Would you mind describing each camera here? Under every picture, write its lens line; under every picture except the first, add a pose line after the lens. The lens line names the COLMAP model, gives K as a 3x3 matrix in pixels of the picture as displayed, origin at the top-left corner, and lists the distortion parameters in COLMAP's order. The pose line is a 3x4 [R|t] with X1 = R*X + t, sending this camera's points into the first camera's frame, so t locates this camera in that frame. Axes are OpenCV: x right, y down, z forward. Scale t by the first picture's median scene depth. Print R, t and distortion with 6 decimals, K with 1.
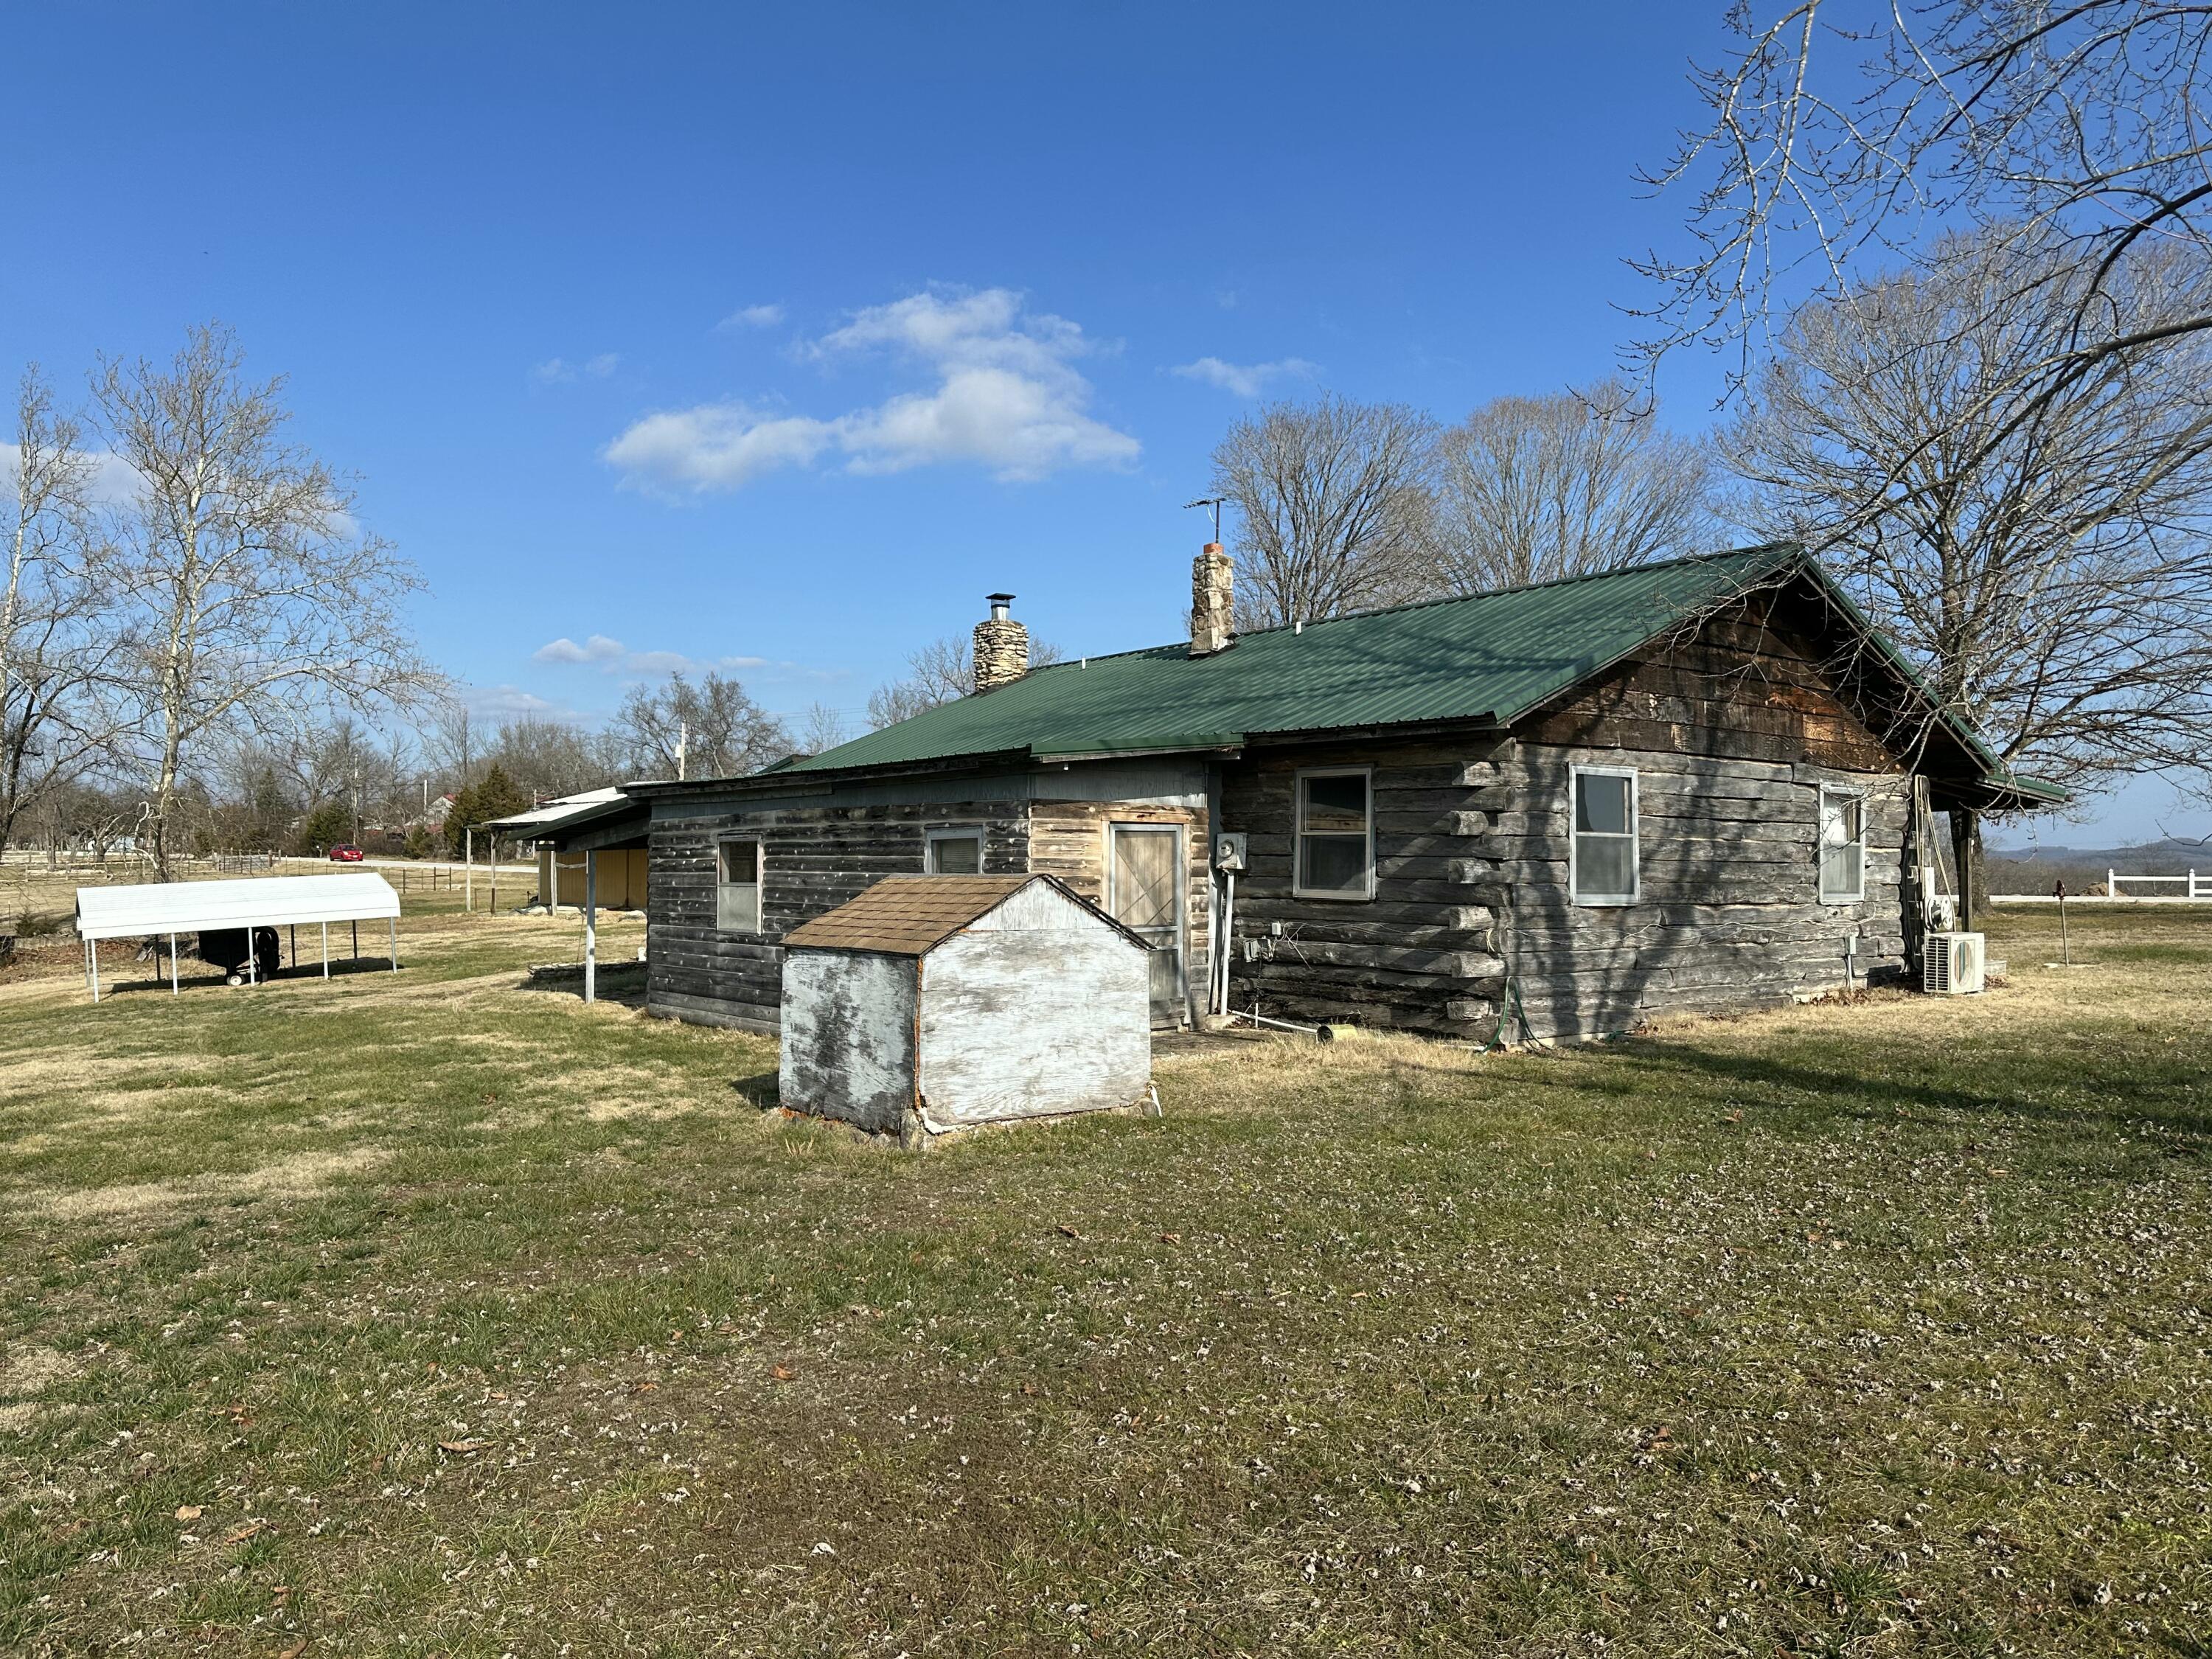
lens RADIAL K [[1527.3, 0, 1106.0], [0, 1527.3, 829.5], [0, 0, 1]] dist [0.041439, -0.001874]
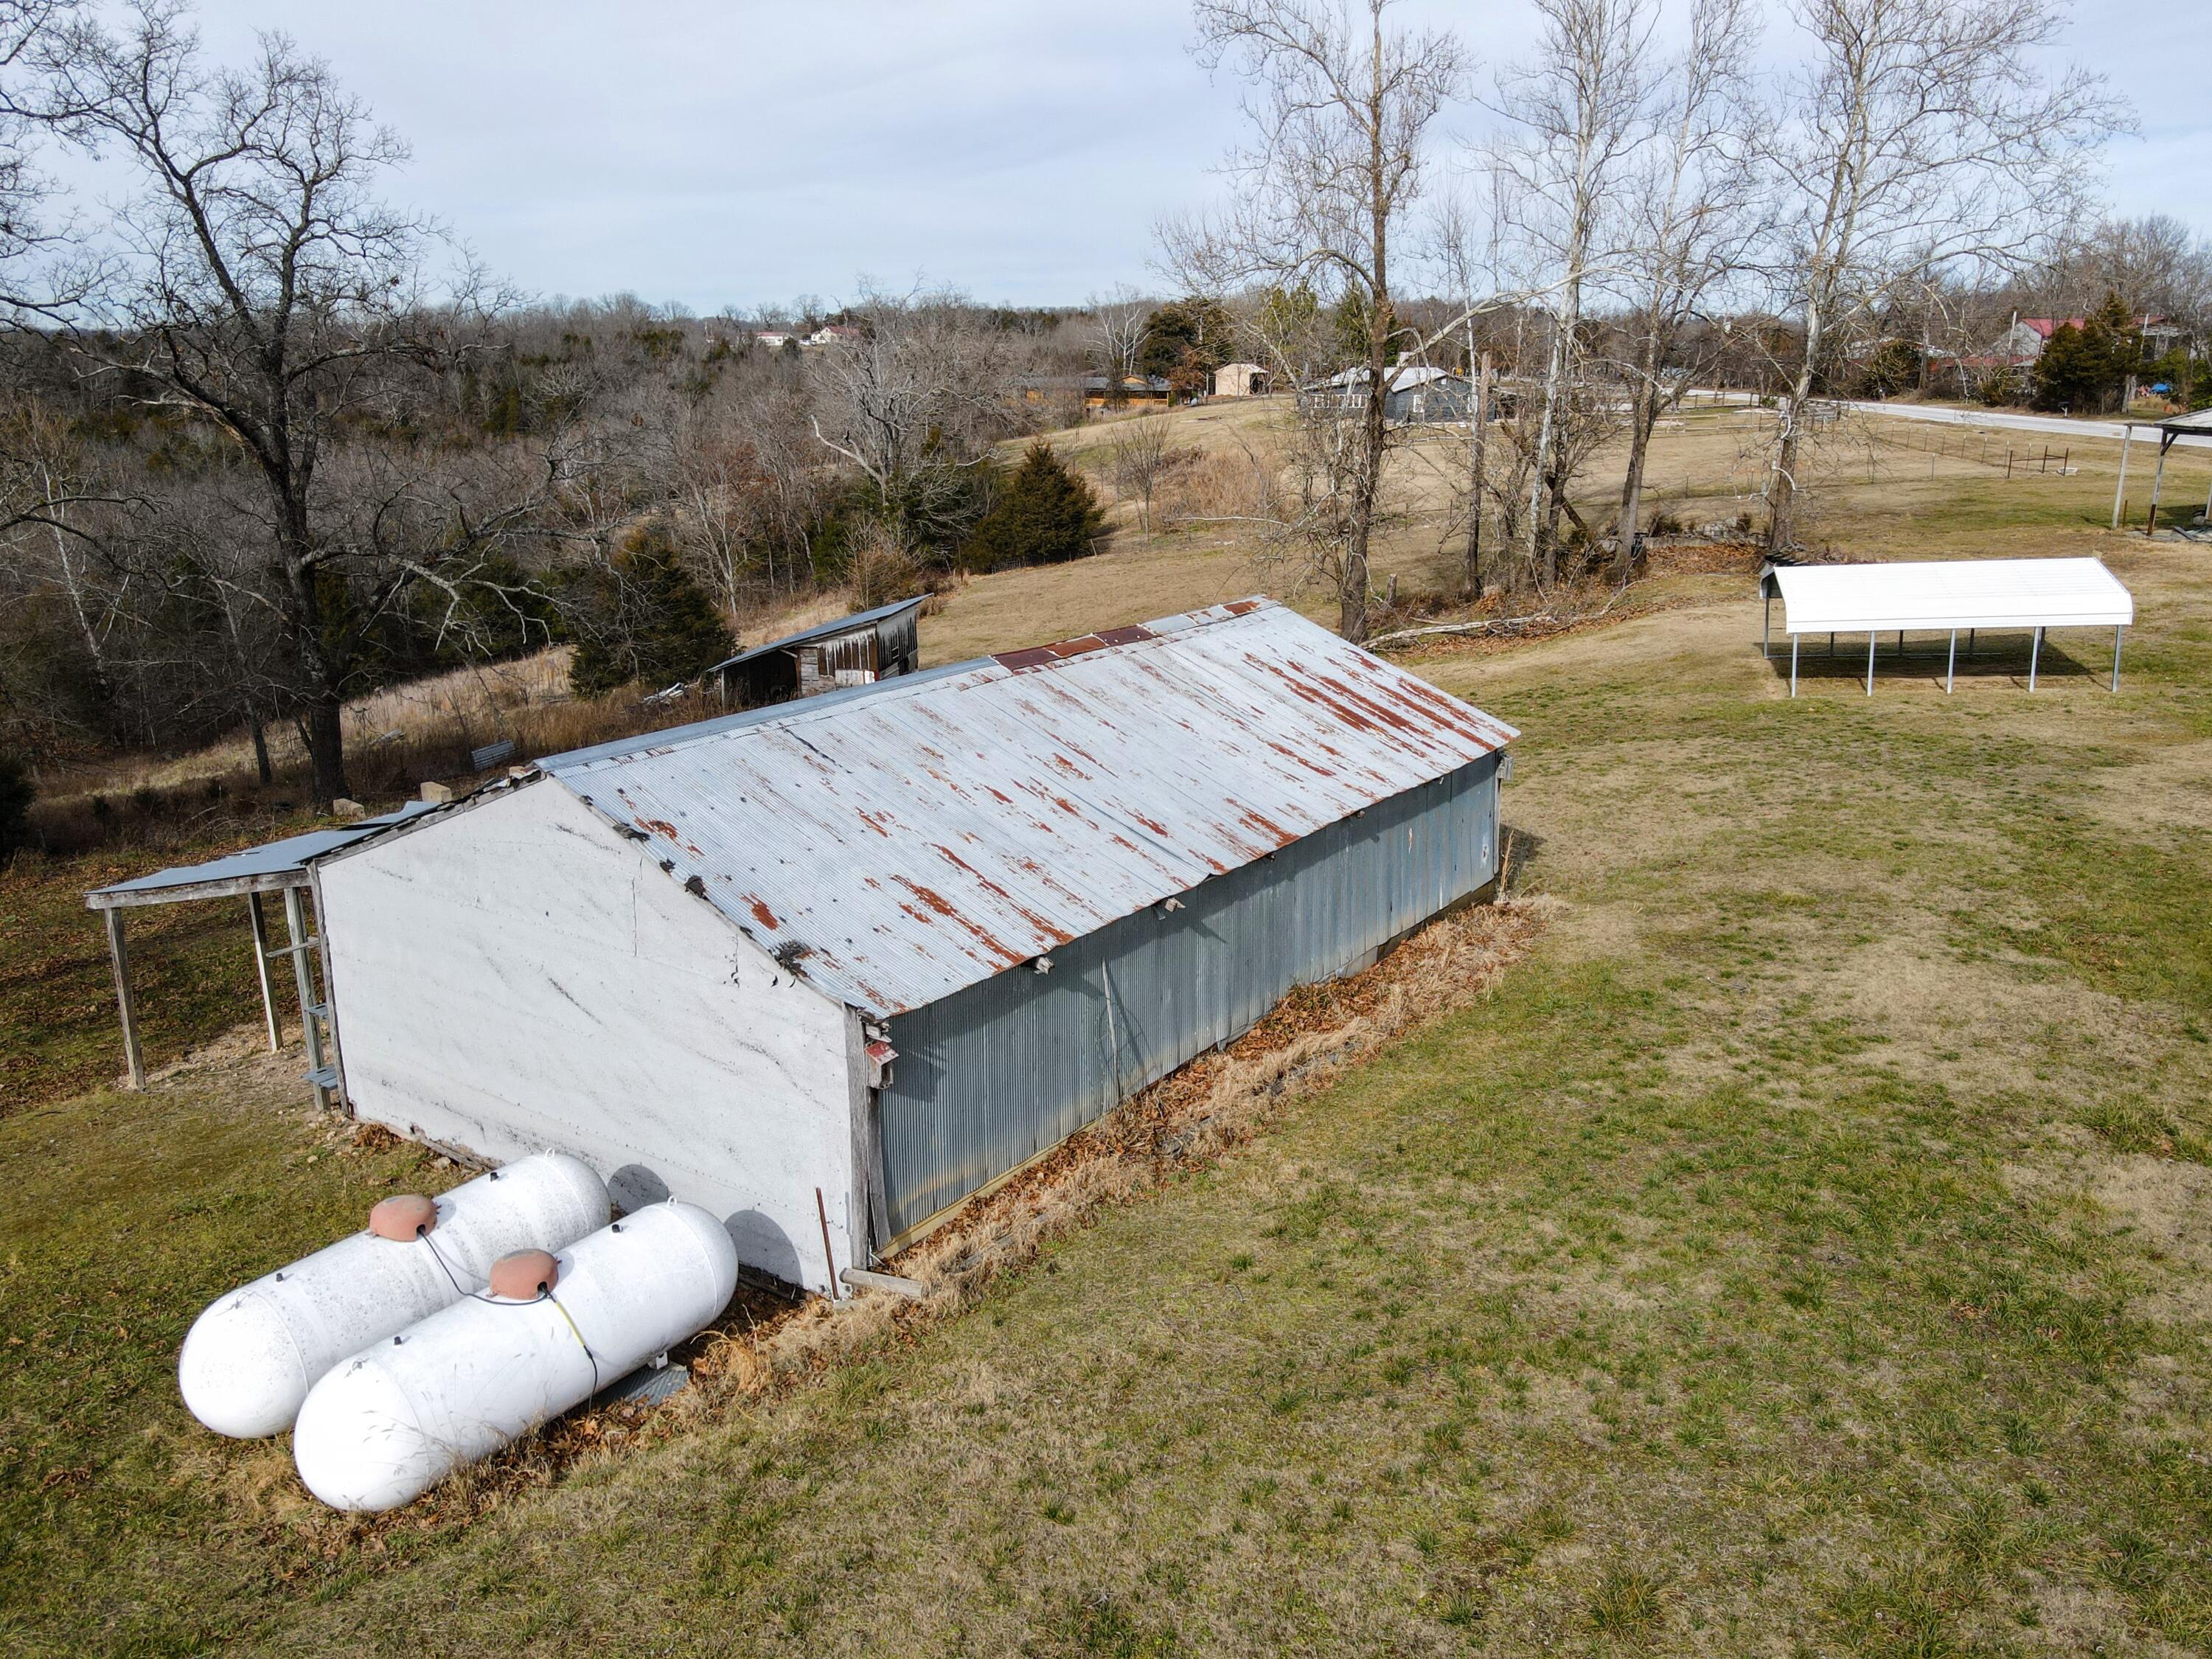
lens RADIAL K [[1586.2, 0, 1149.5], [0, 1586.2, 829.5], [0, 0, 1]] dist [0.017844, -0.001177]
pose [[0.648214, 0.202702, -0.733982, -0.356411], [0.026957, 0.957204, 0.288155, -0.246822], [0.760981, -0.206572, 0.615010, 0.106152]]
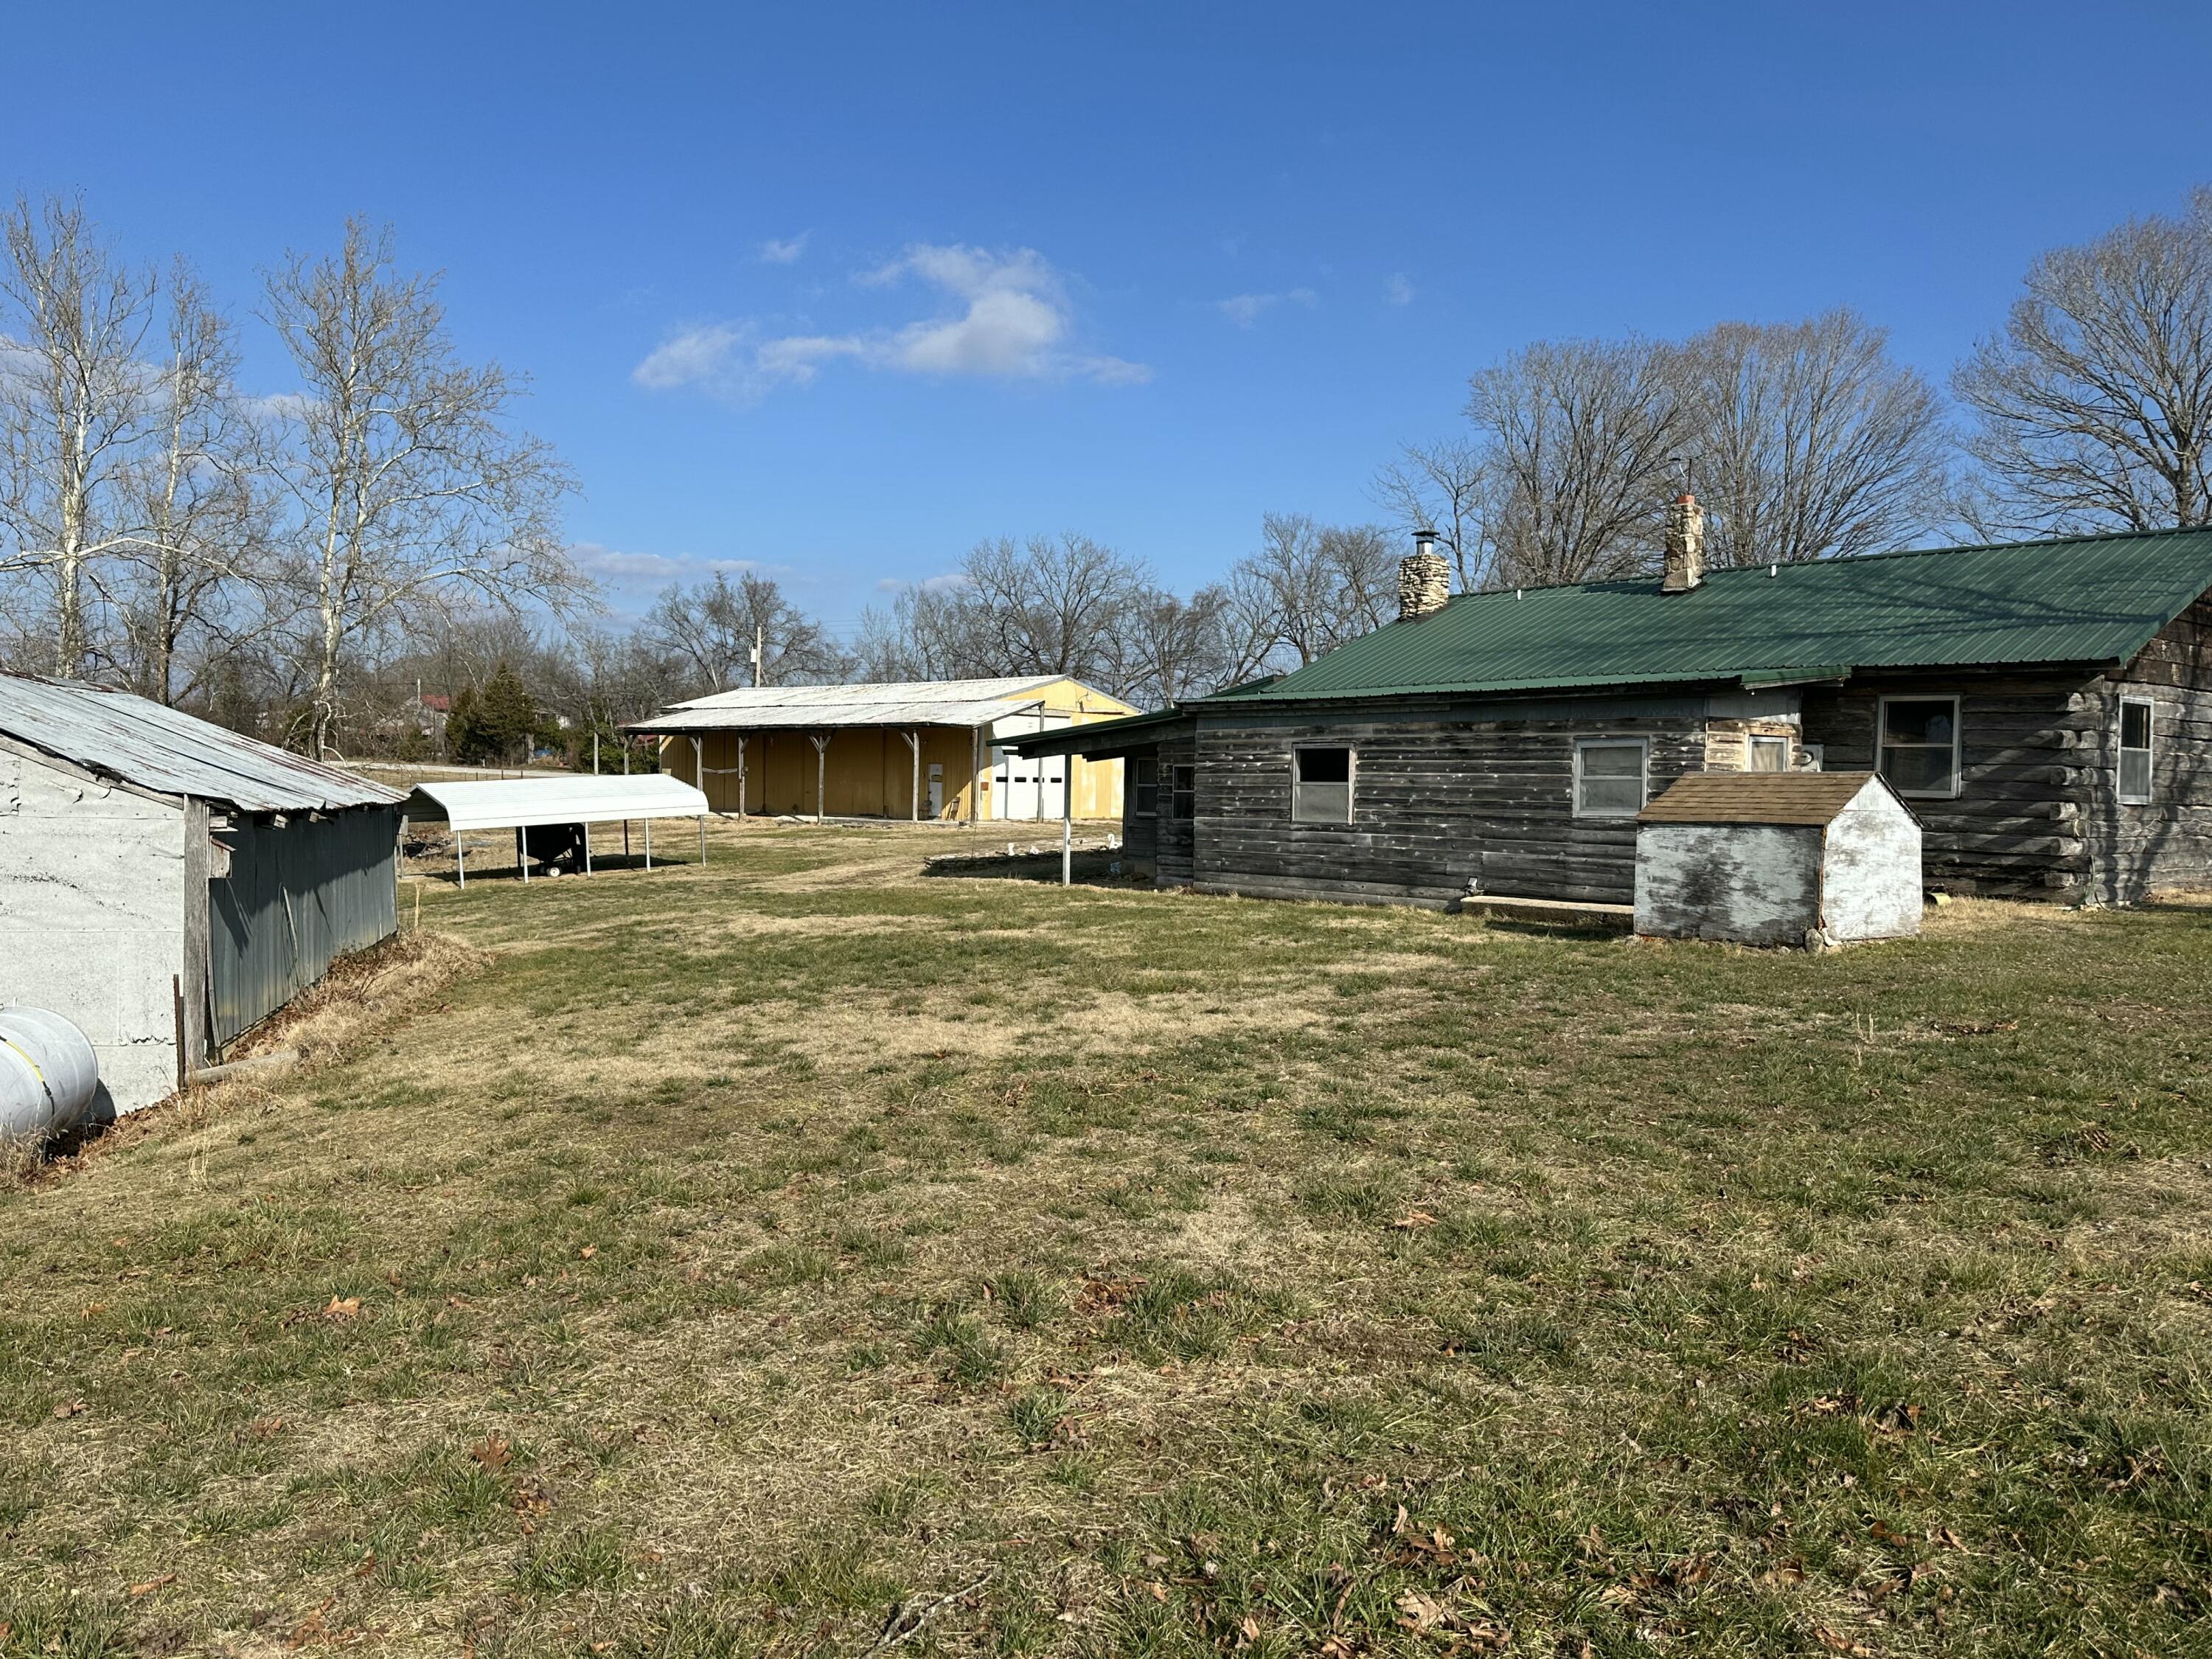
lens RADIAL K [[1638.4, 0, 1038.4], [0, 1638.4, 878.3], [0, 0, 1]] dist [0.139511, -0.206384]
pose [[0.999929, 0.011929, 0.000201, -0.553917], [-0.011904, 0.996453, 0.083301, 0.005037], [0.000794, -0.083298, 0.996524, -0.382834]]
